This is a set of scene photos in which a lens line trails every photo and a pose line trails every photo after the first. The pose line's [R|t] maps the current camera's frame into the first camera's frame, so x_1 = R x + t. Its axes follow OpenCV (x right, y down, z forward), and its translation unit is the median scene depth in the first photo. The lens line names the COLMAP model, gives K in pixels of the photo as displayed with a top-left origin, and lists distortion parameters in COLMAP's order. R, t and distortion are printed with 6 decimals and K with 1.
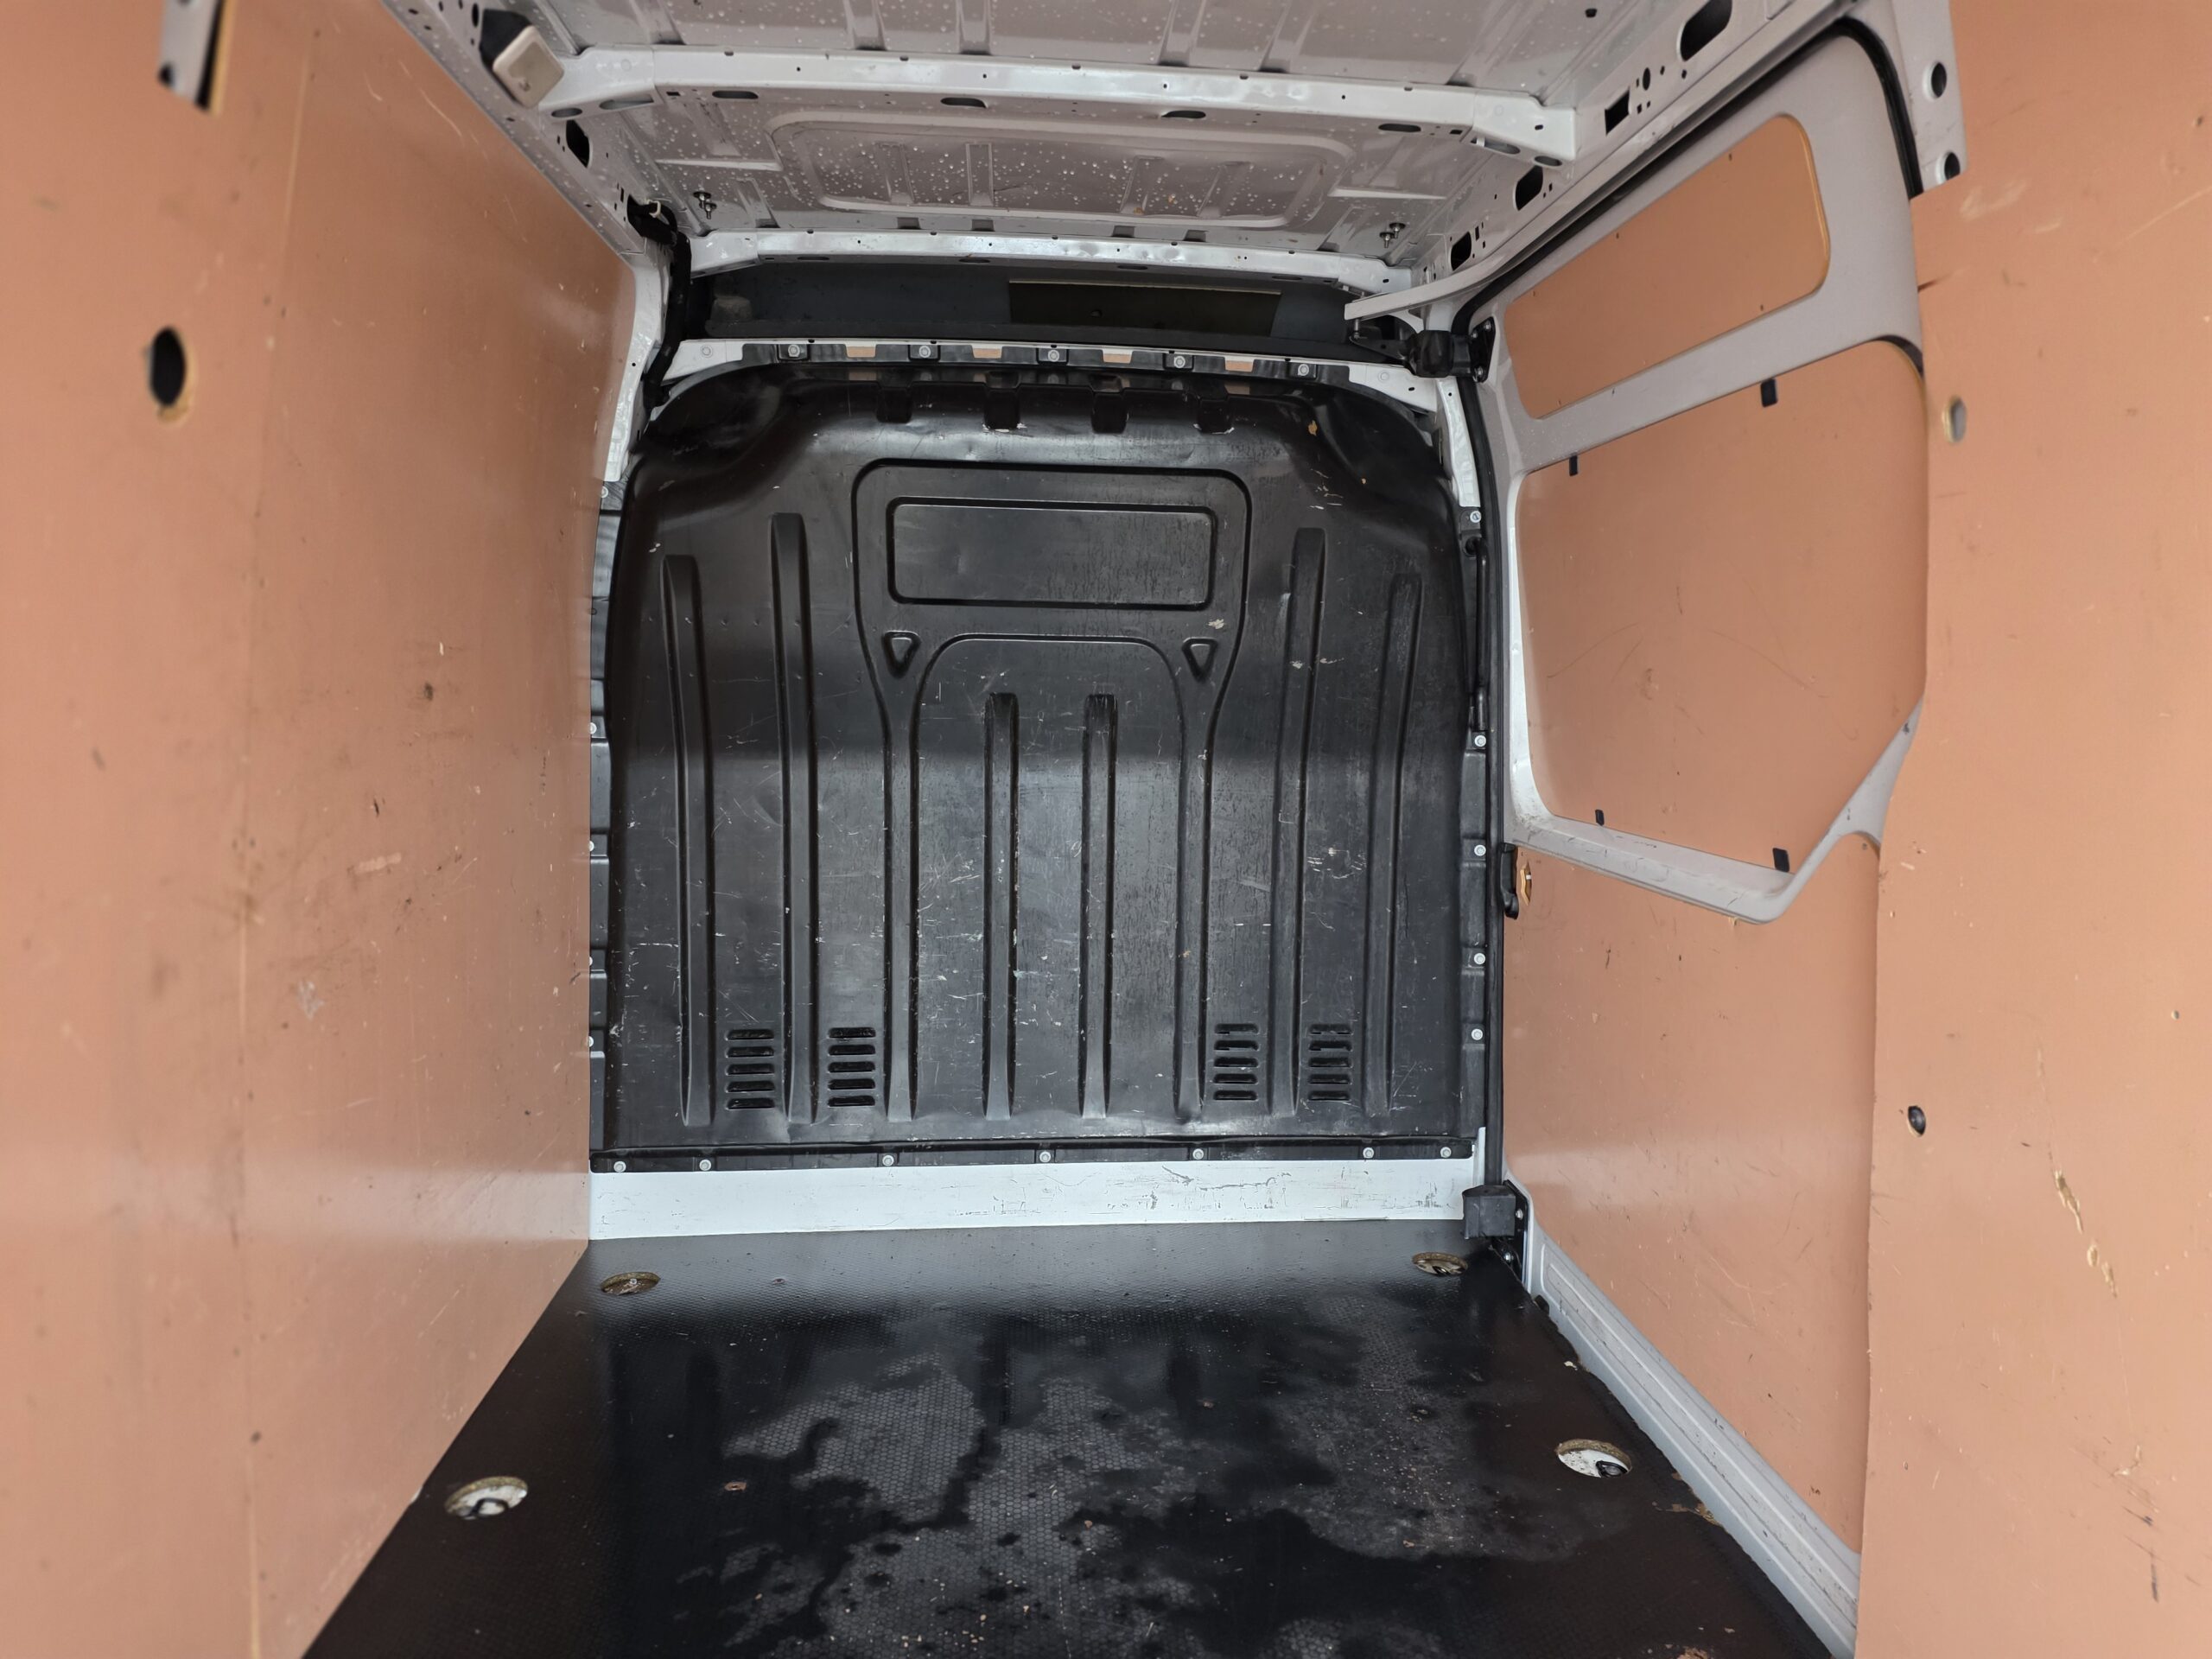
lens RADIAL K [[1484.1, 0, 1152.4], [0, 1484.1, 811.0], [0, 0, 1]] dist [0.052393, -0.030601]
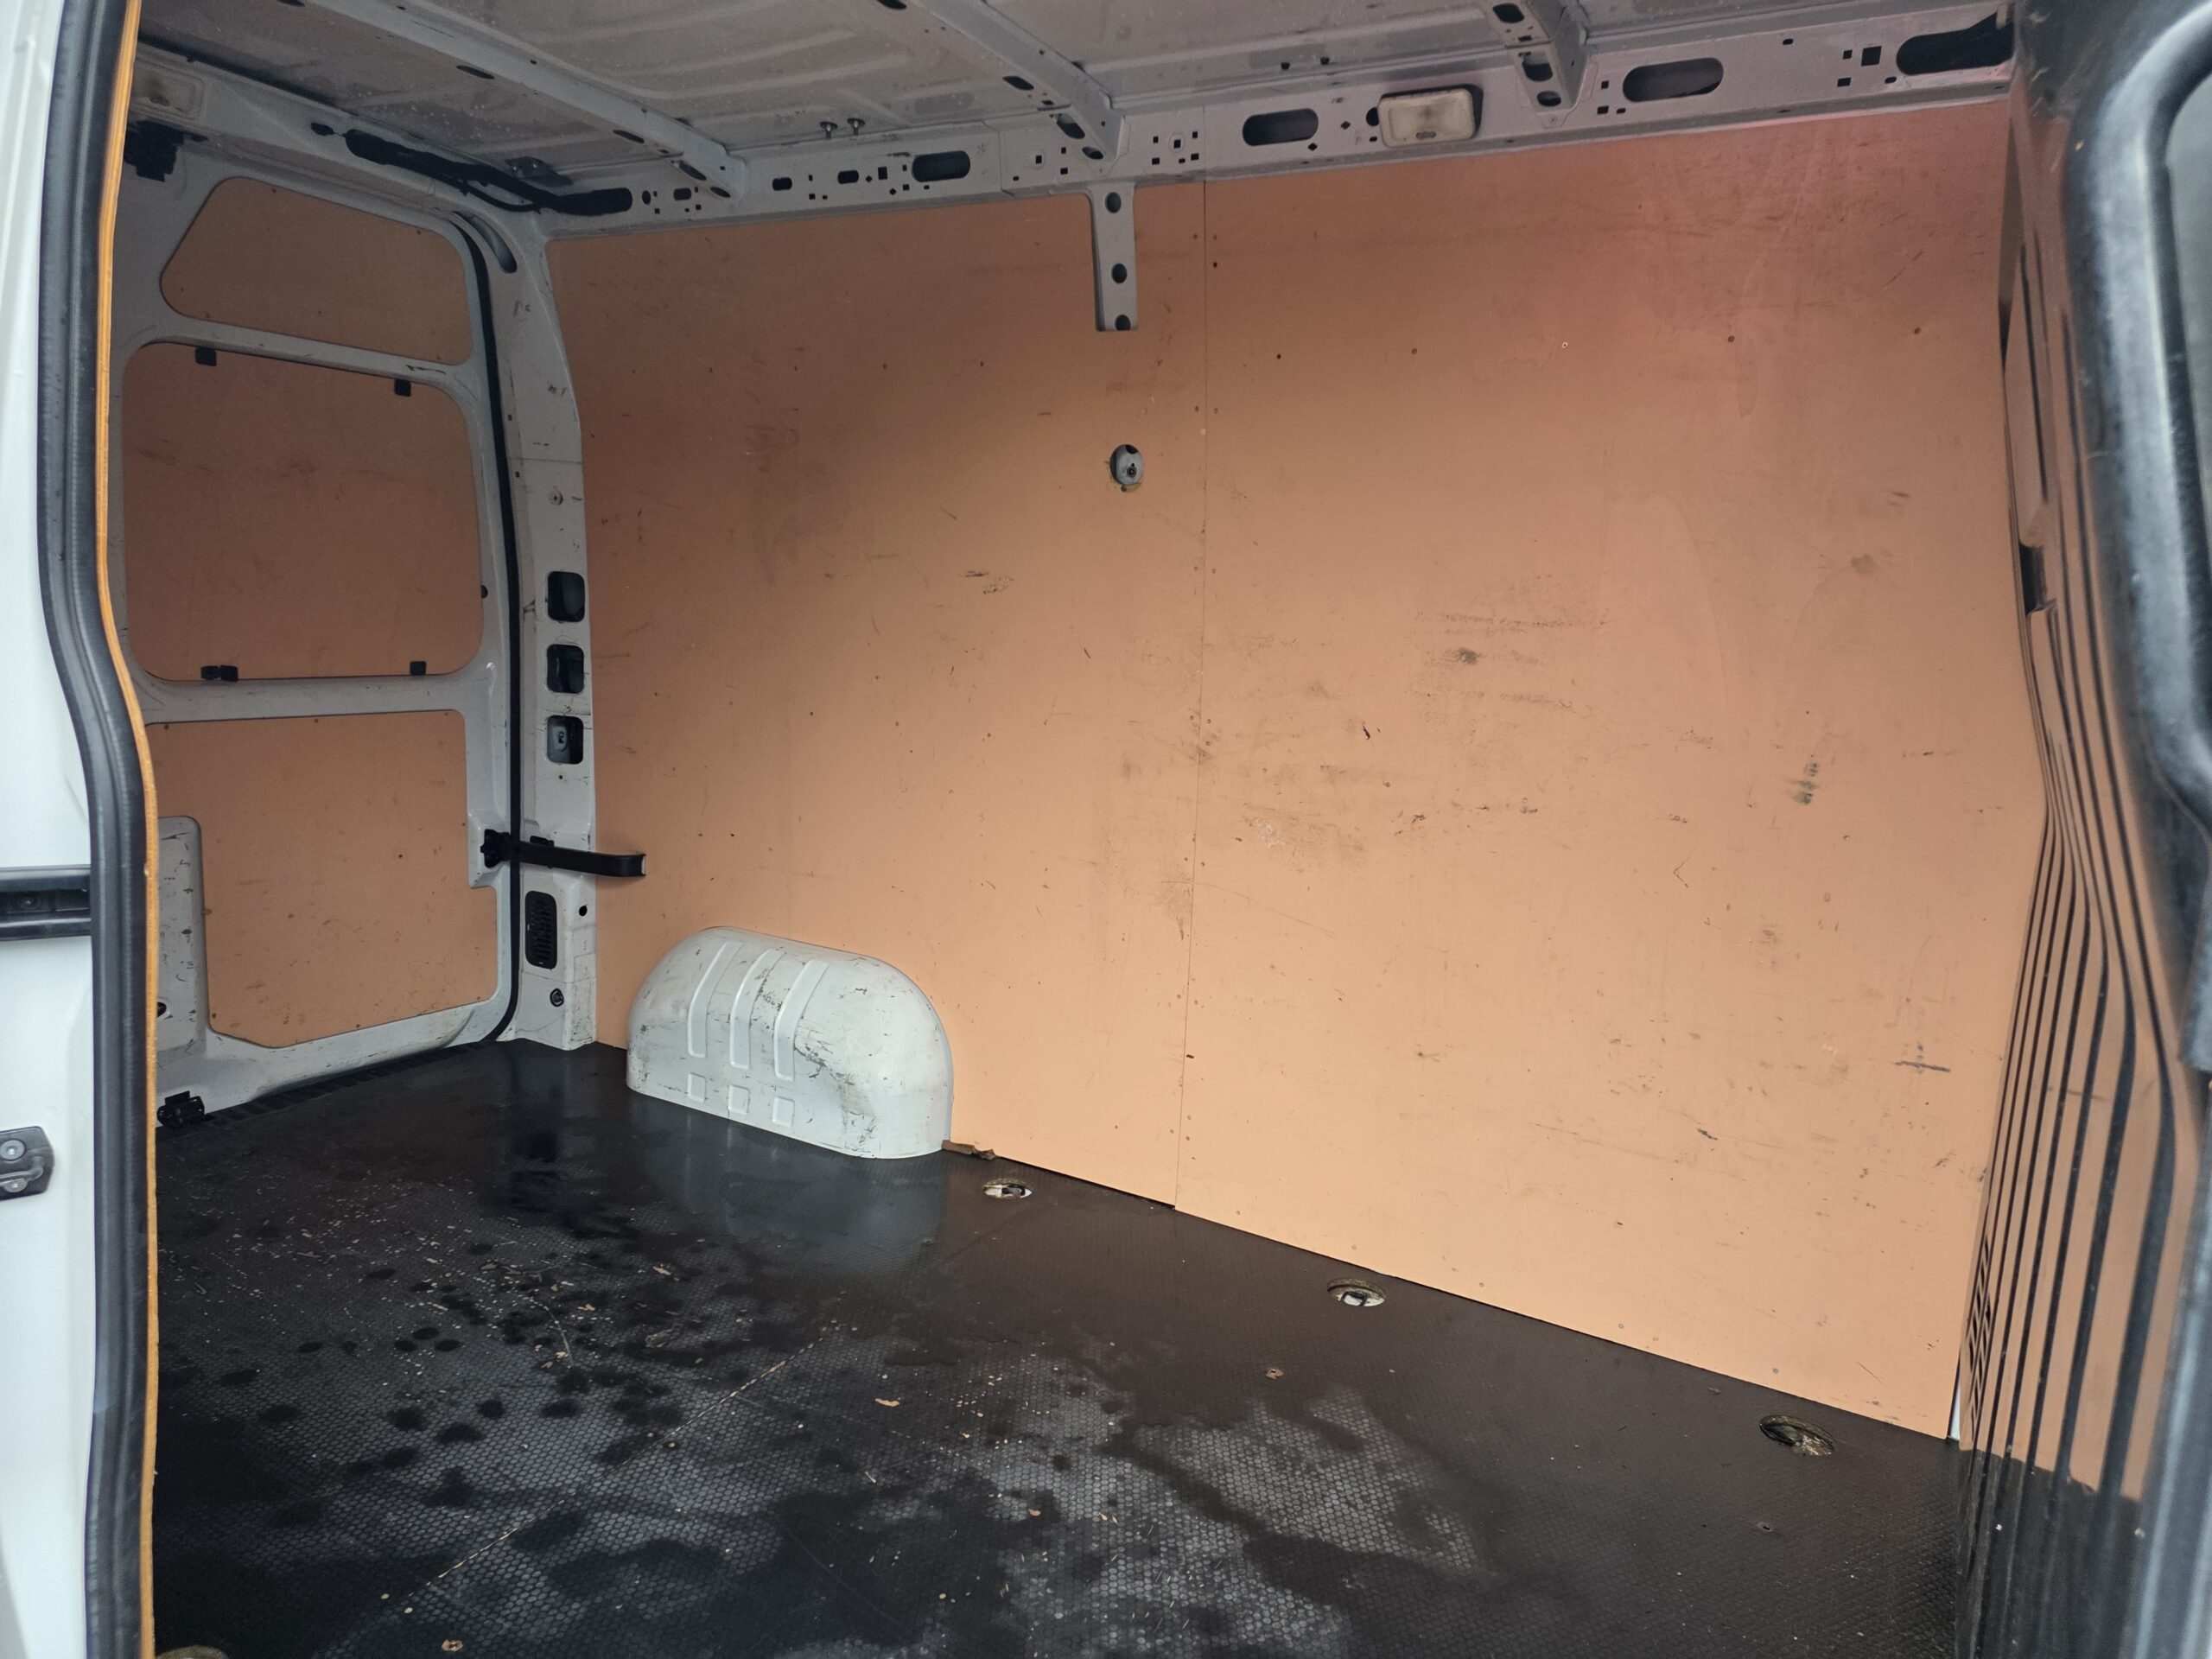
lens RADIAL K [[1484.1, 0, 1087.4], [0, 1484.1, 833.2], [0, 0, 1]] dist [0.052393, -0.030601]
pose [[-0.599689, 0.091896, -0.794939, 0.467167], [-0.146554, 0.963971, 0.221994, -0.110898], [0.786699, 0.249629, -0.564615, 1.041954]]
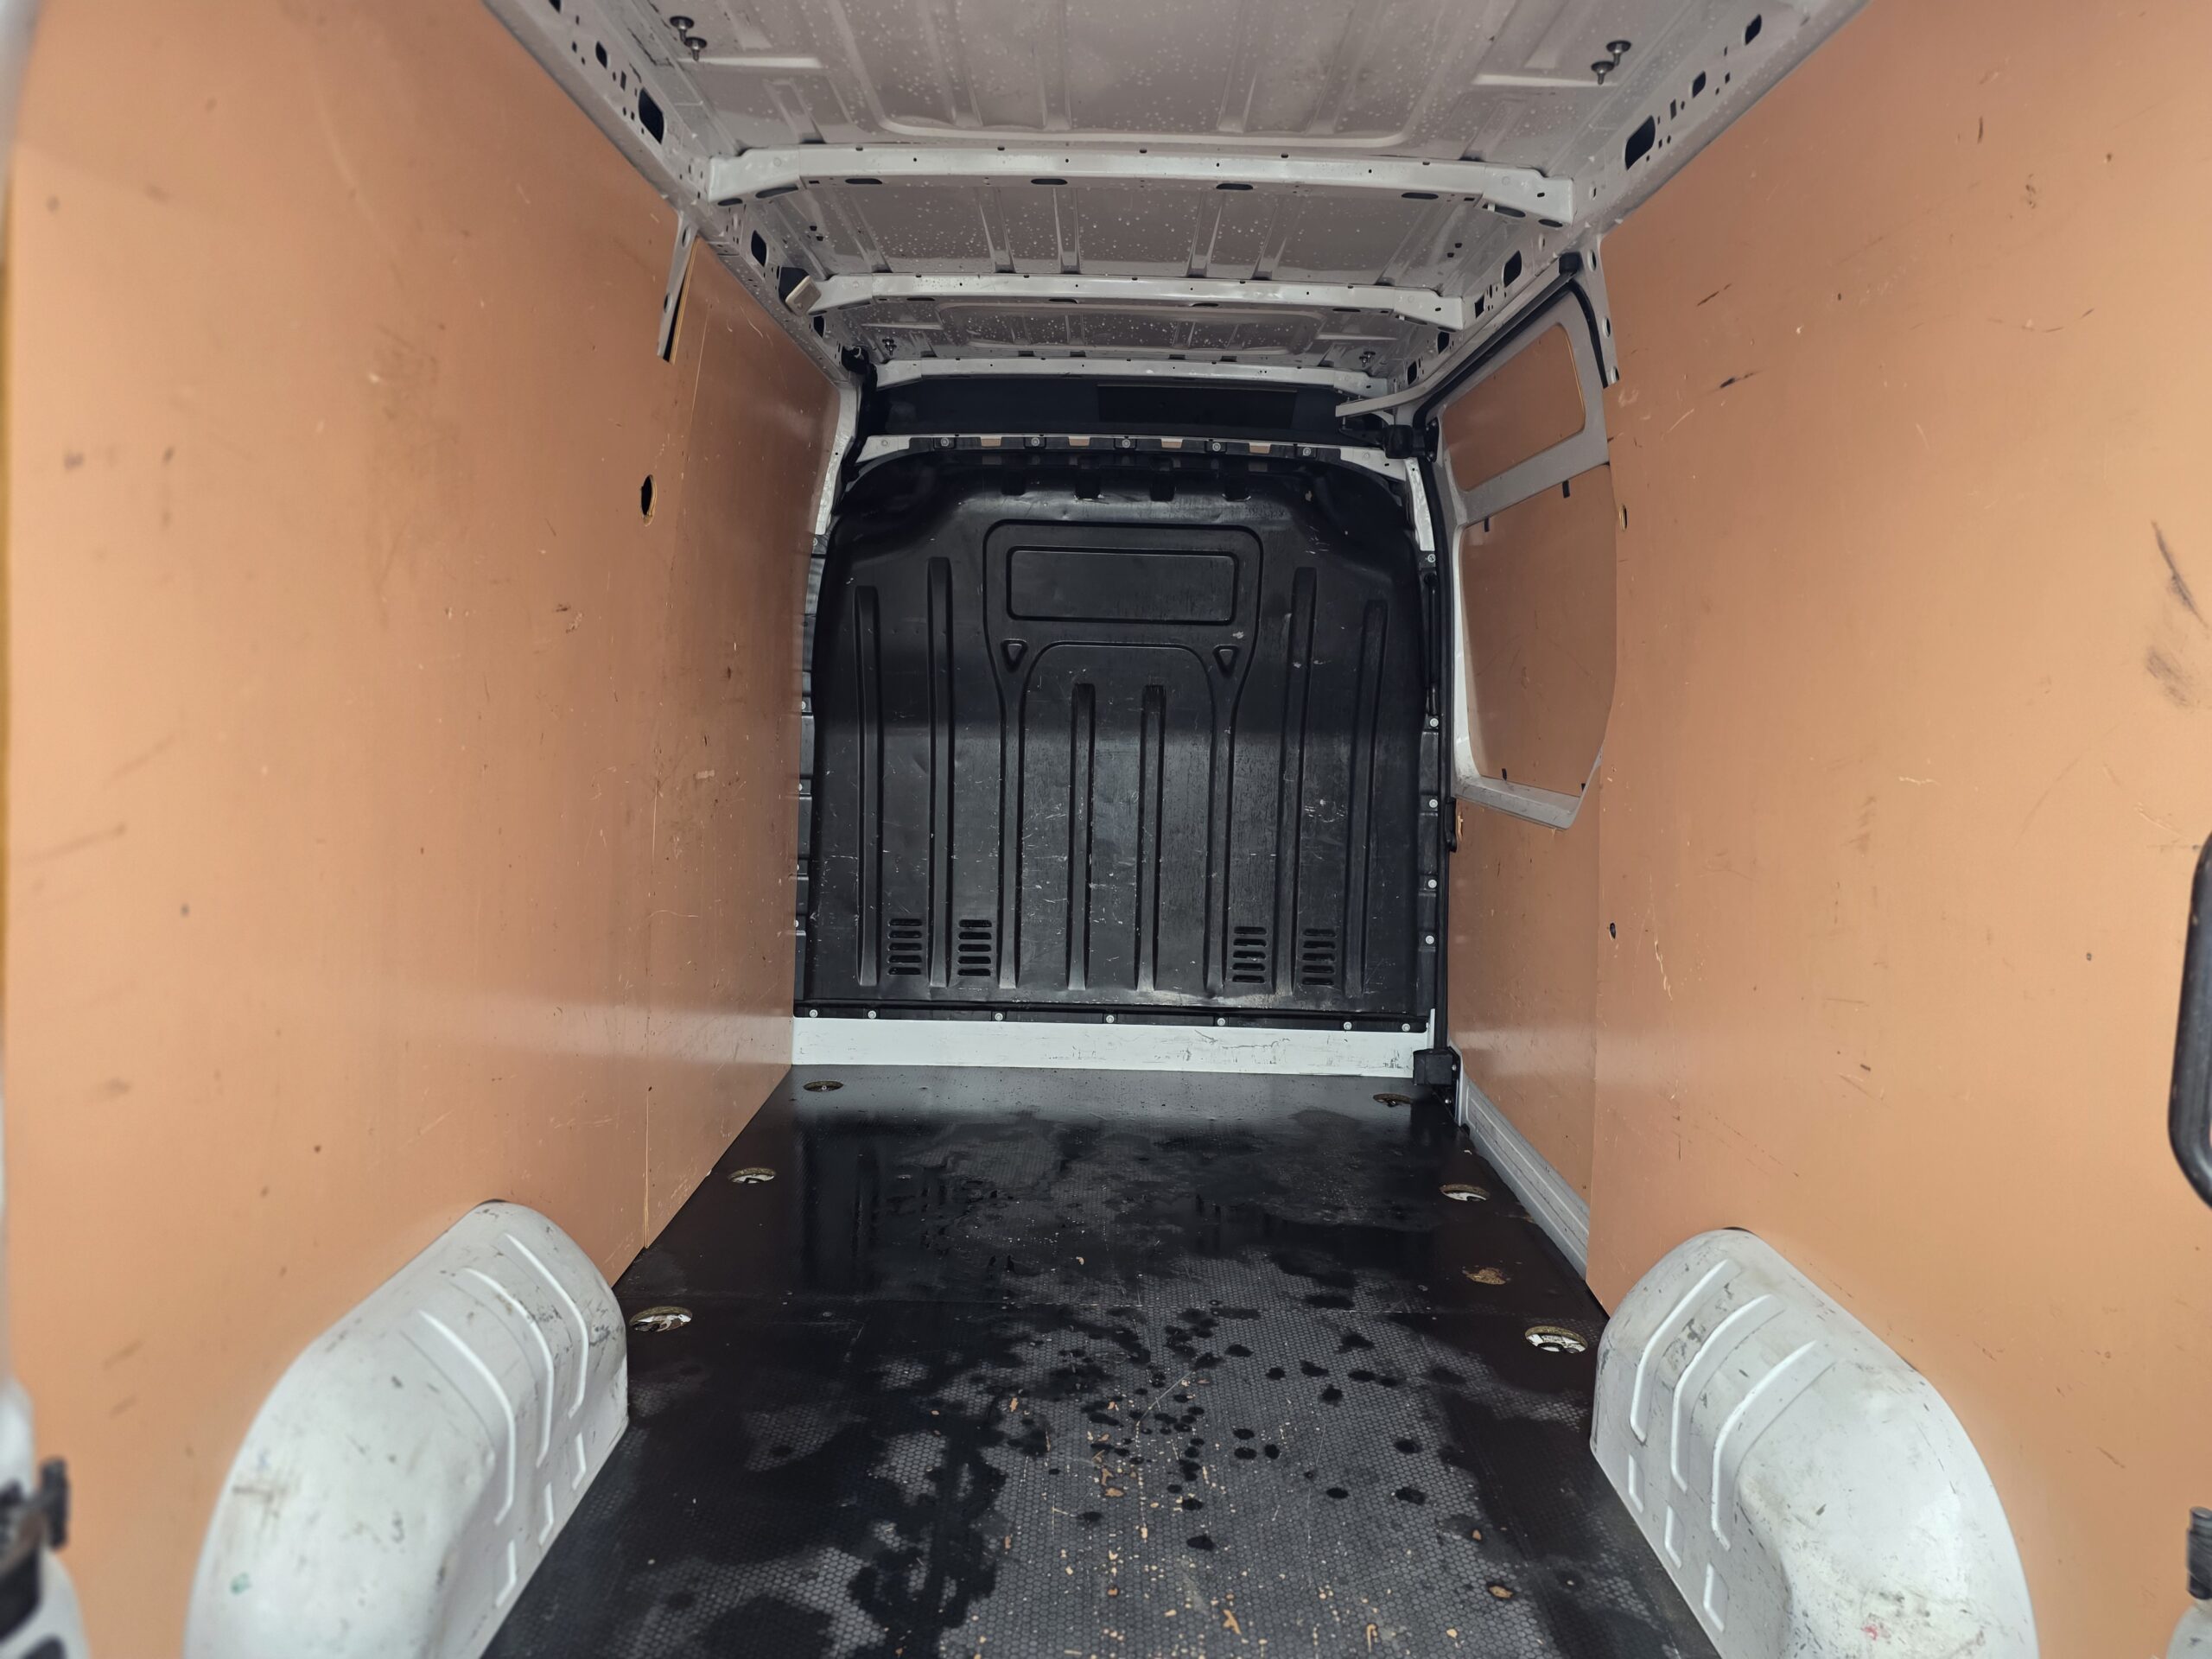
lens RADIAL K [[1484.1, 0, 1117.9], [0, 1484.1, 826.8], [0, 0, 1]] dist [0.052393, -0.030601]
pose [[0.995771, 0.018109, -0.090069, 0.060631], [-0.018152, 0.999835, 0.000339, 0.056523], [0.090060, 0.001298, 0.995935, -0.406971]]
